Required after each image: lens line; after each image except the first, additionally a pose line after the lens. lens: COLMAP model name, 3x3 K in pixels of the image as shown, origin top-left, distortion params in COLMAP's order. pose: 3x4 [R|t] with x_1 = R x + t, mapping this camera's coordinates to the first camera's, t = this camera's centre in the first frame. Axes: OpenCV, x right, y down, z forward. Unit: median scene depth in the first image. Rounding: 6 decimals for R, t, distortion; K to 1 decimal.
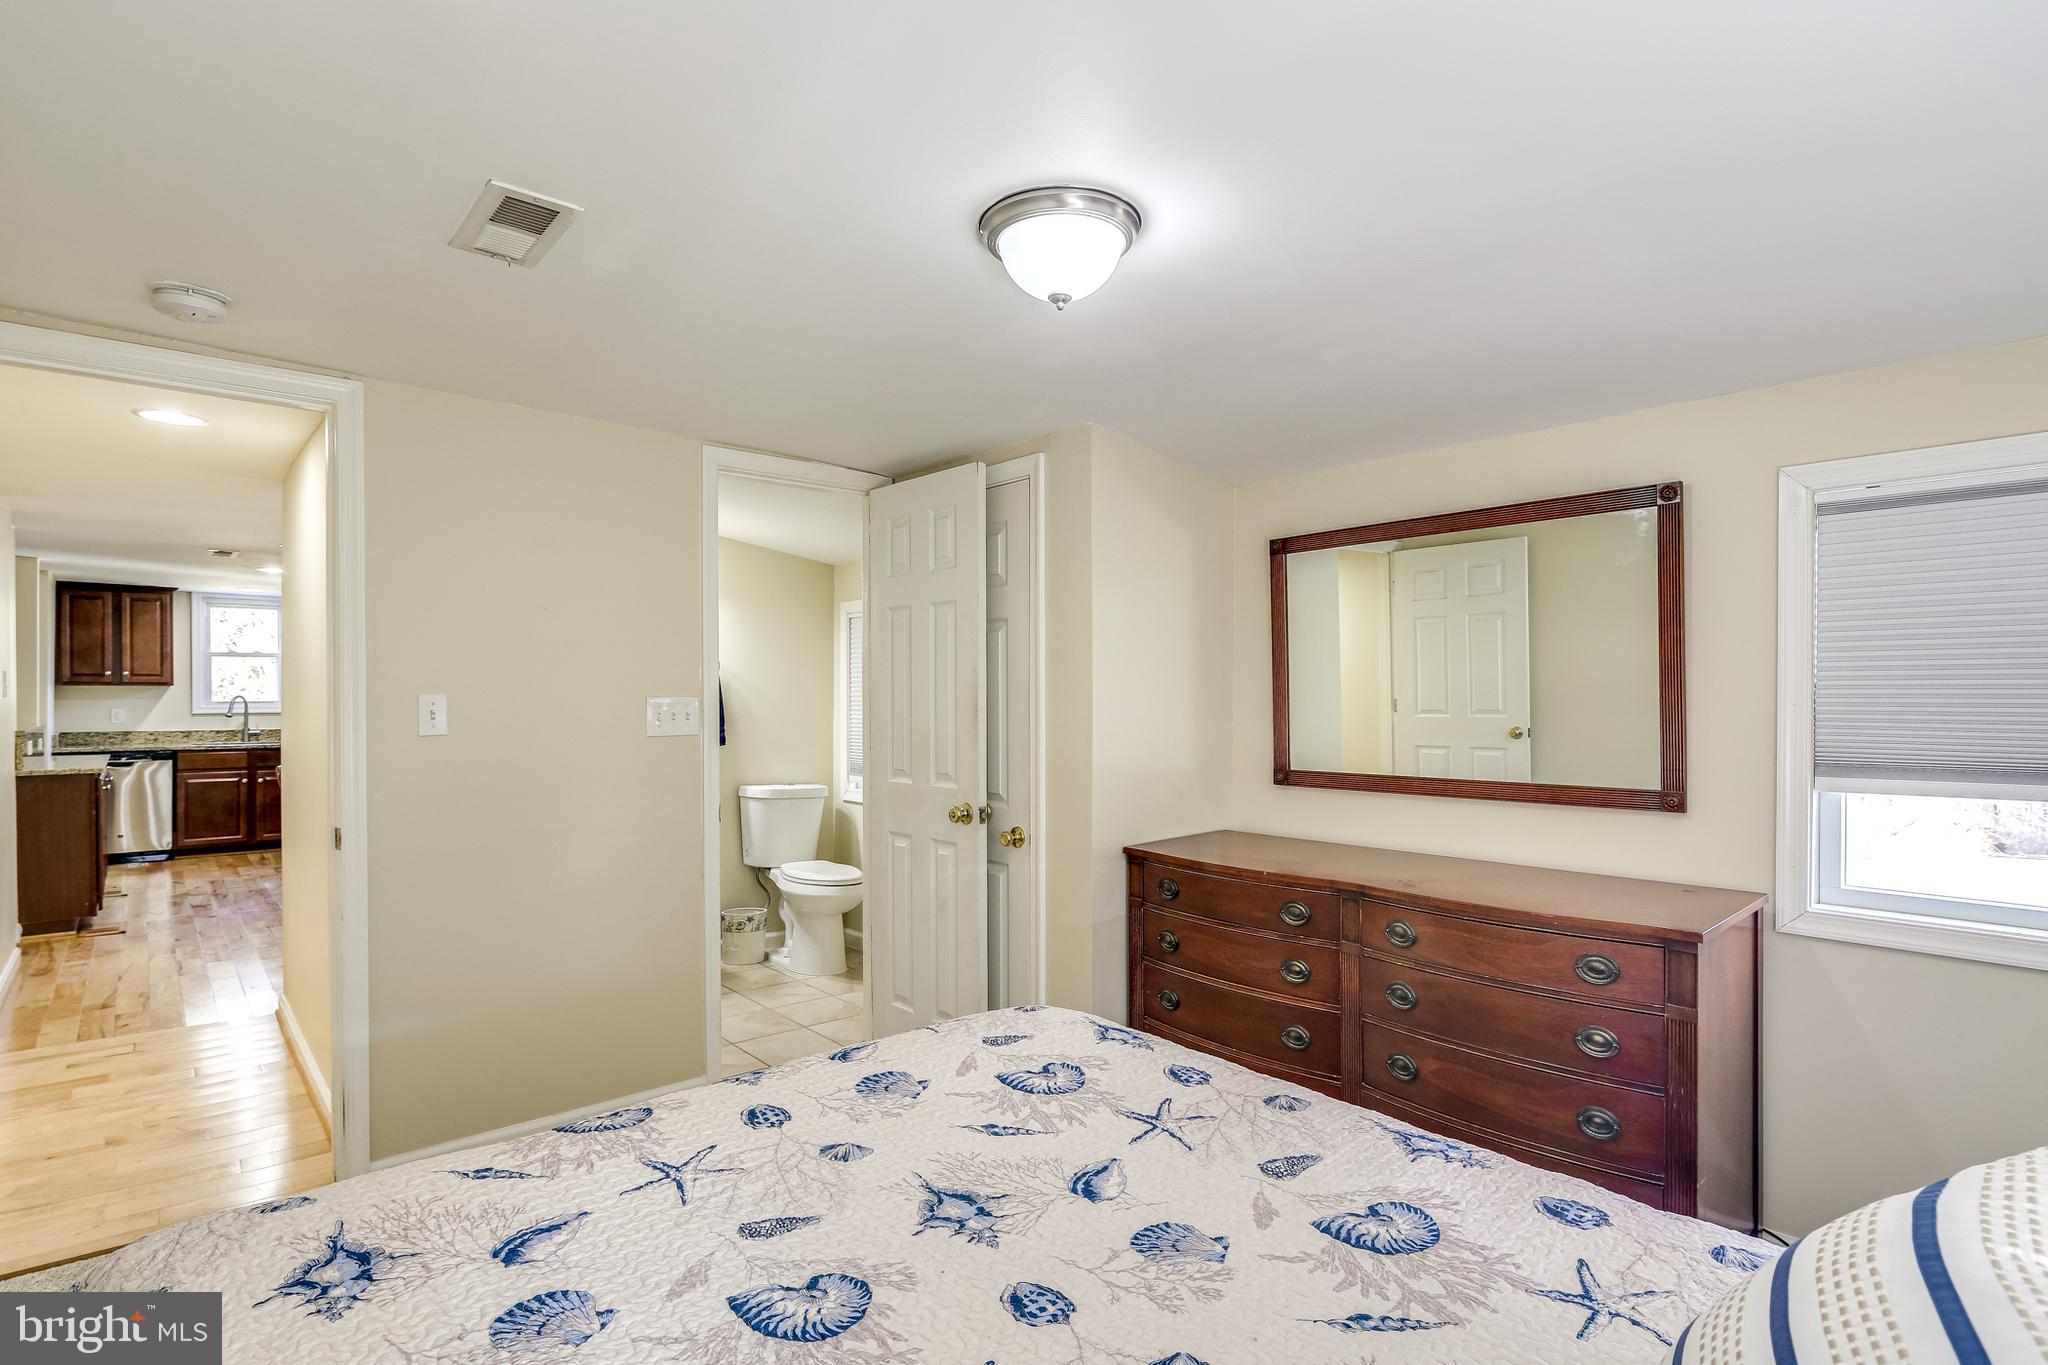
lens RADIAL K [[1002.7, 0, 1015.4], [0, 1002.7, 712.6], [0, 0, 1]] dist [0.004803, -0.004411]
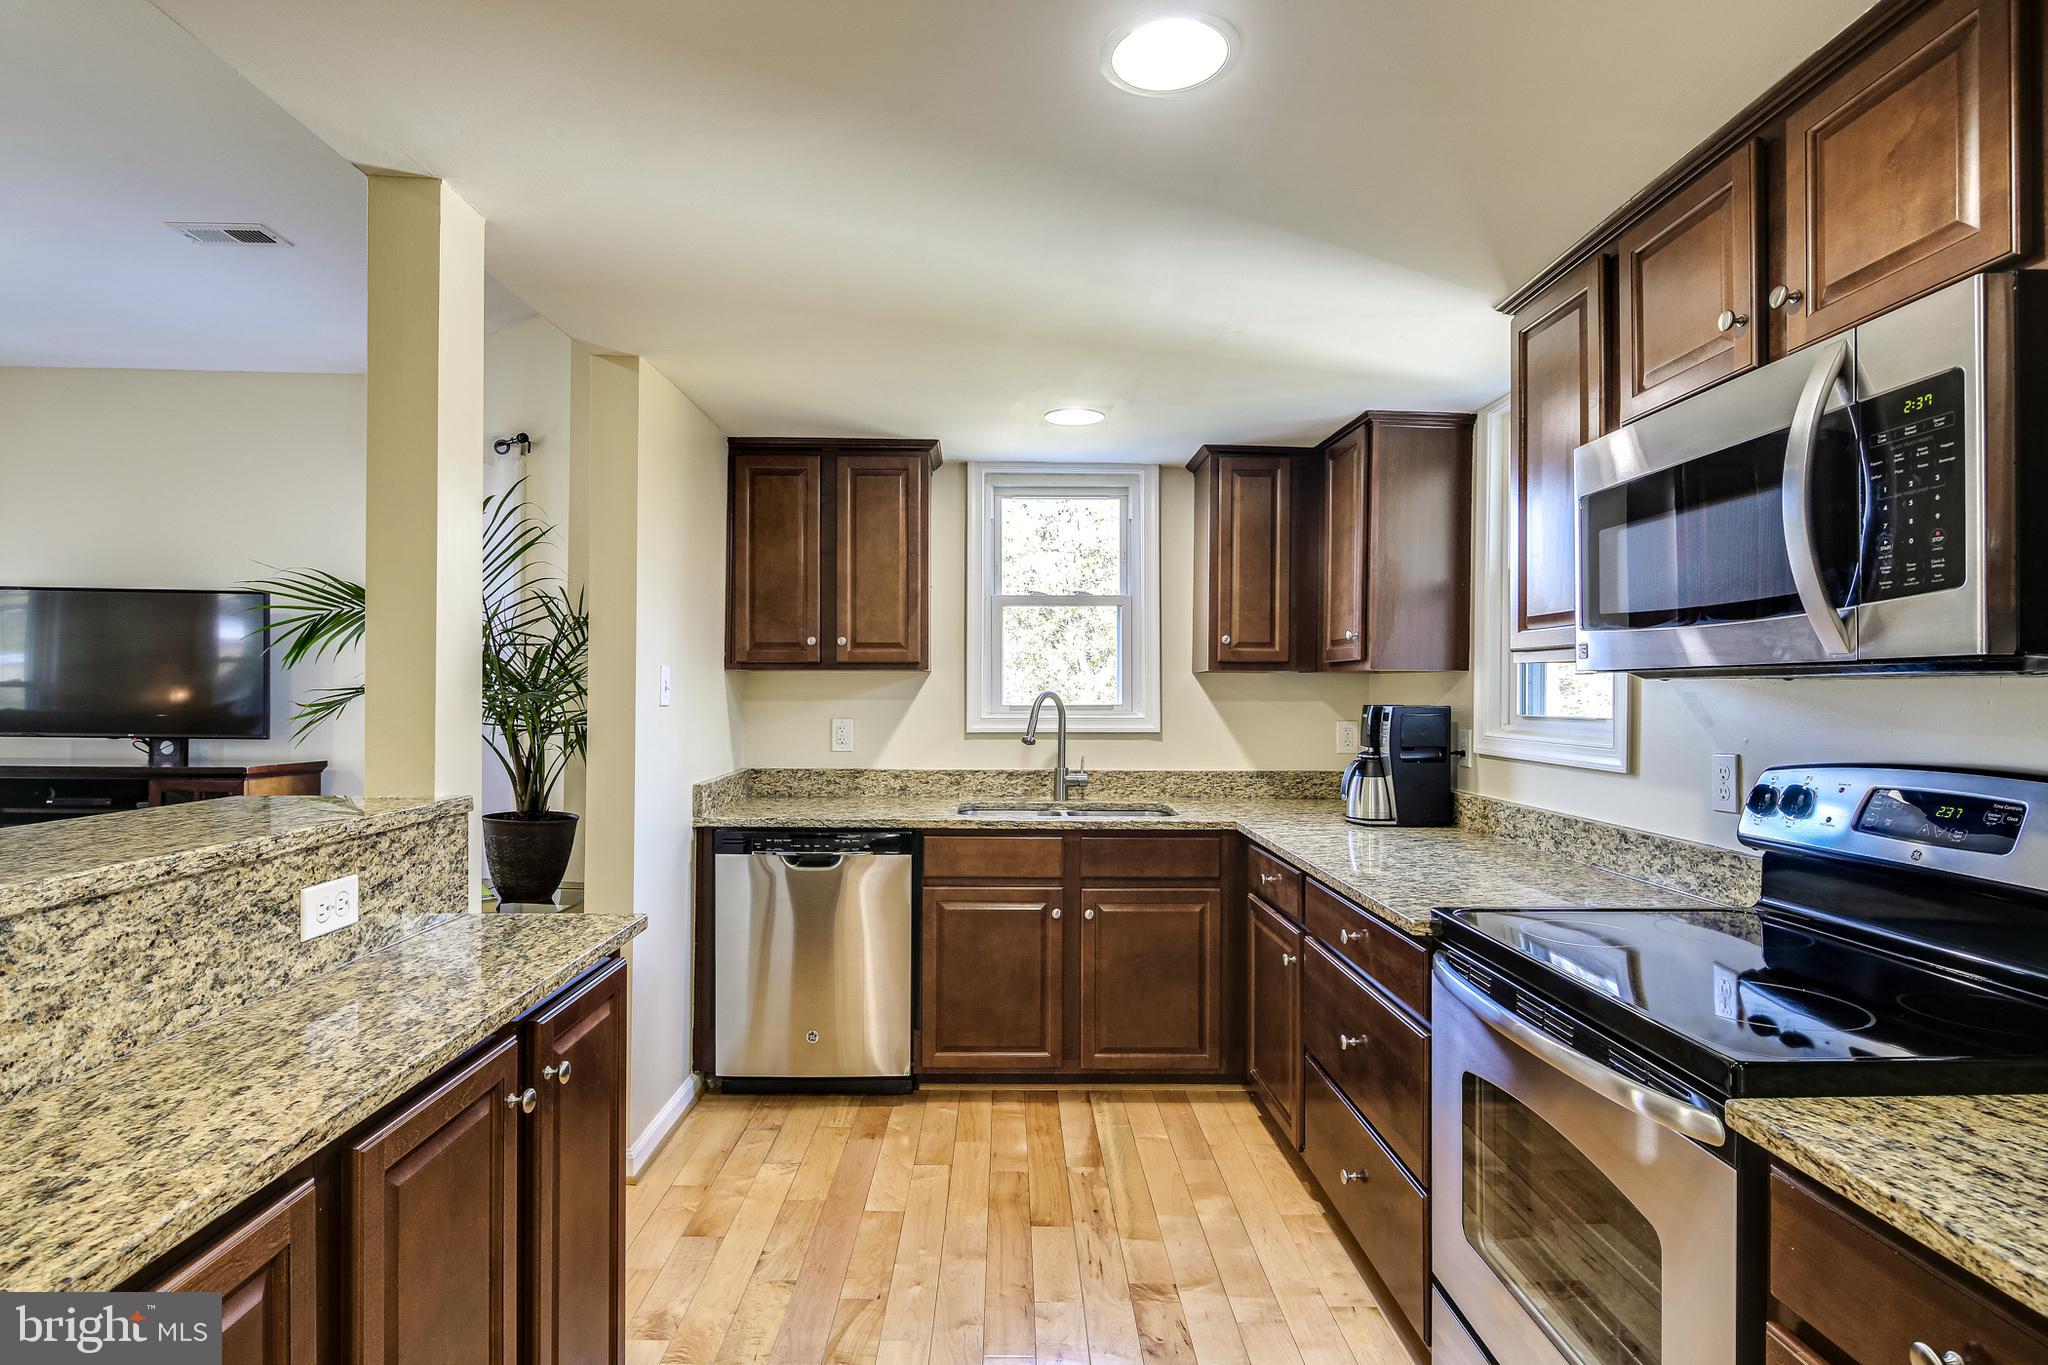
lens RADIAL K [[1002.7, 0, 1014.0], [0, 1002.7, 683.6], [0, 0, 1]] dist [0.004803, -0.004411]
pose [[0.761041, -0.004437, -0.648689, -0.539484], [-0.012271, 0.999699, -0.021234, -0.012333], [0.648588, 0.024121, 0.760758, 0.707123]]
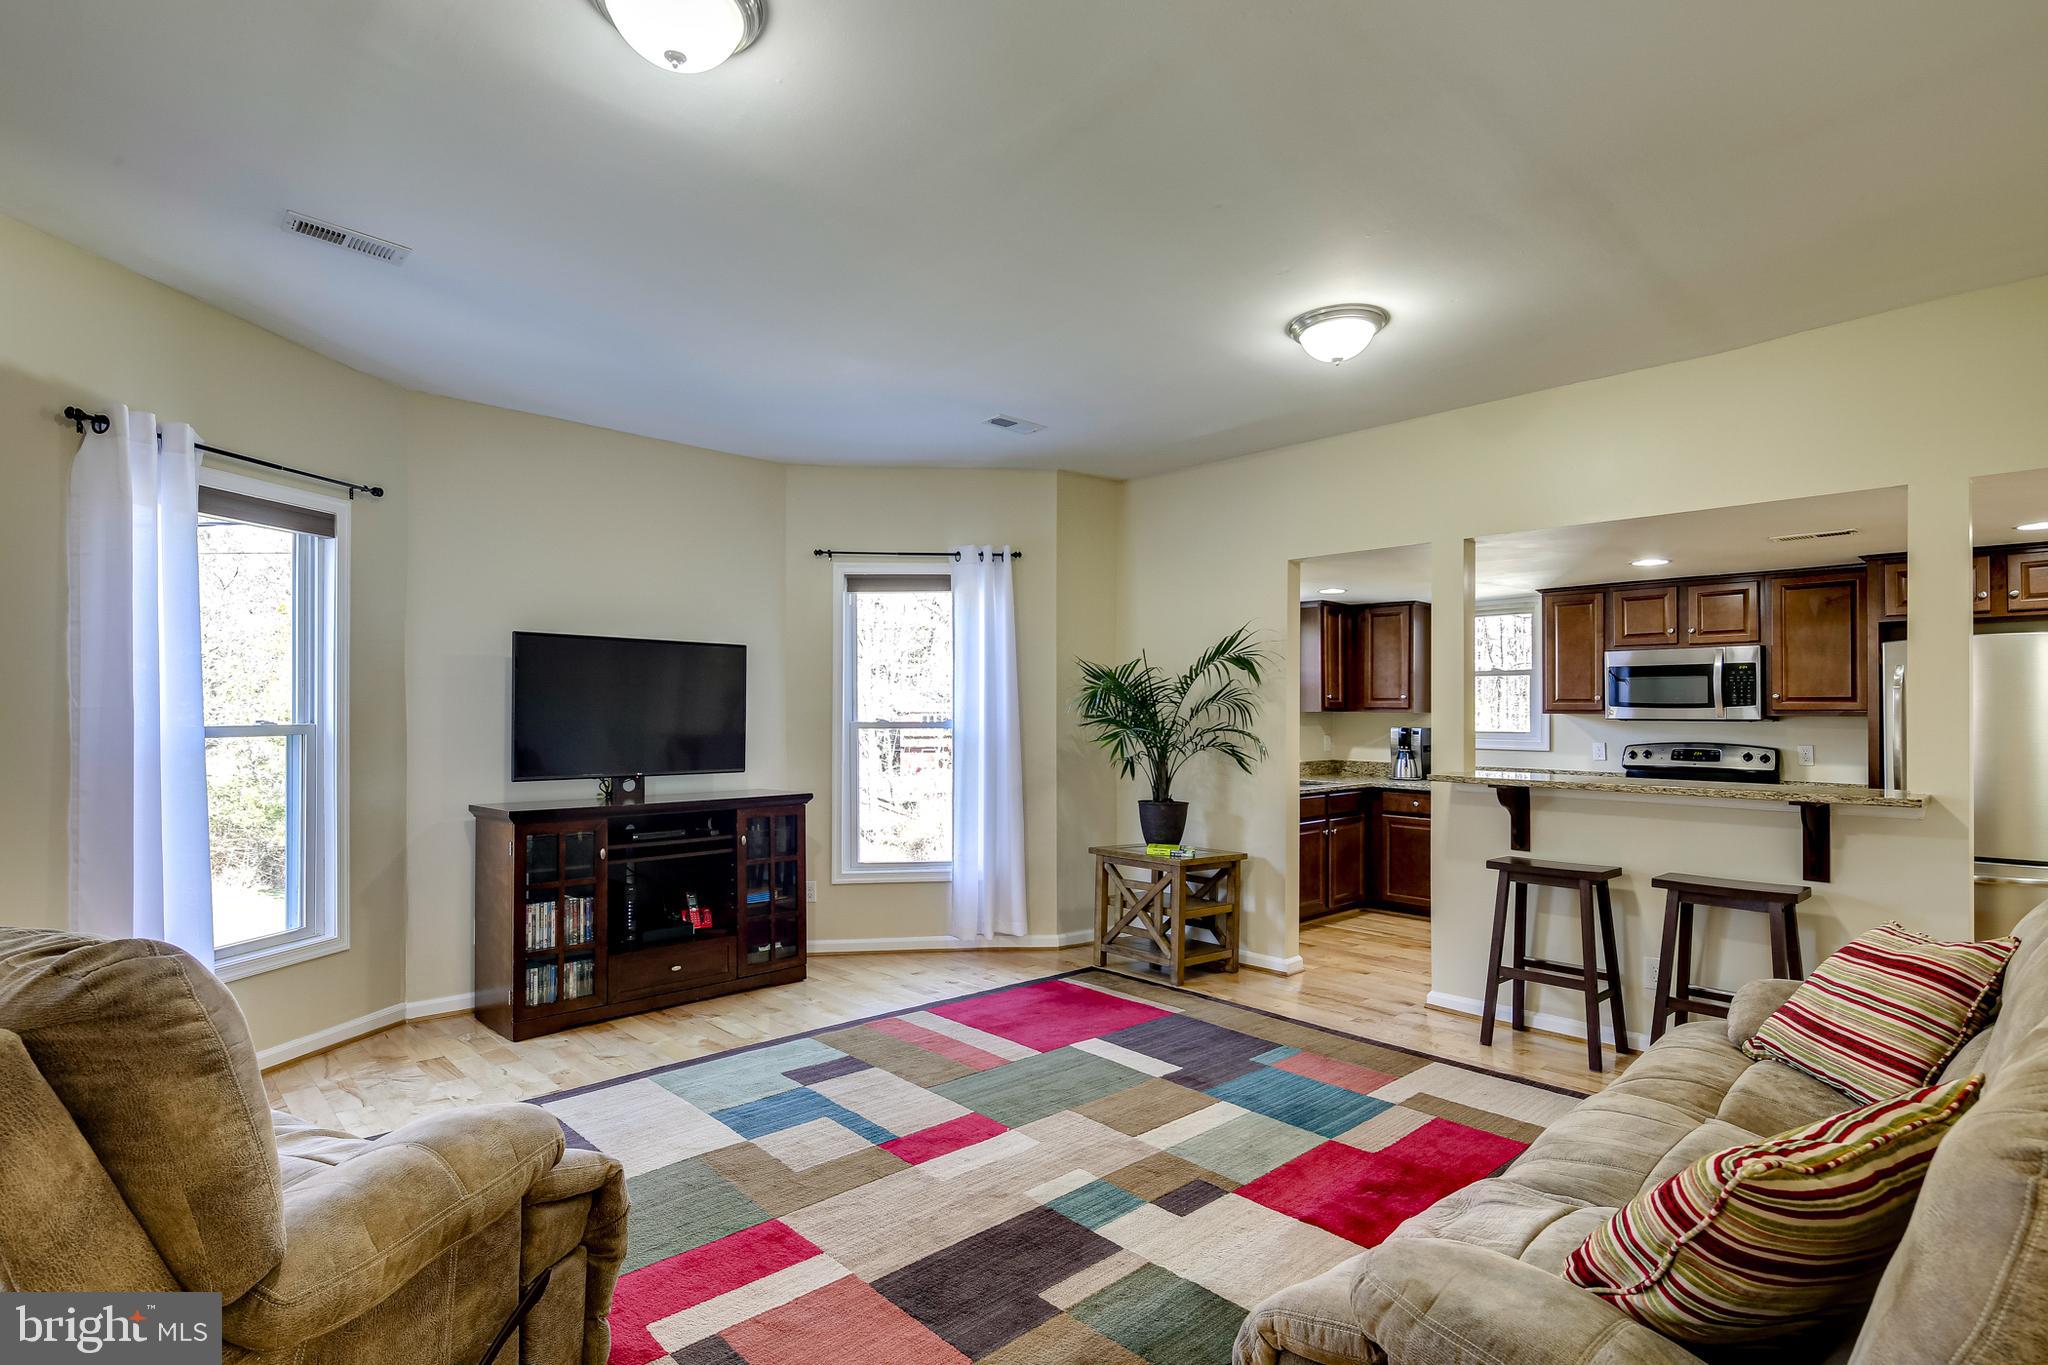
lens RADIAL K [[1002.7, 0, 1010.3], [0, 1002.7, 703.8], [0, 0, 1]] dist [0.004803, -0.004411]
pose [[0.999836, -0.002669, 0.017932, -1.044109], [0.002998, 0.999827, -0.018337, -0.019871], [-0.017880, 0.018388, 0.999671, 0.222919]]
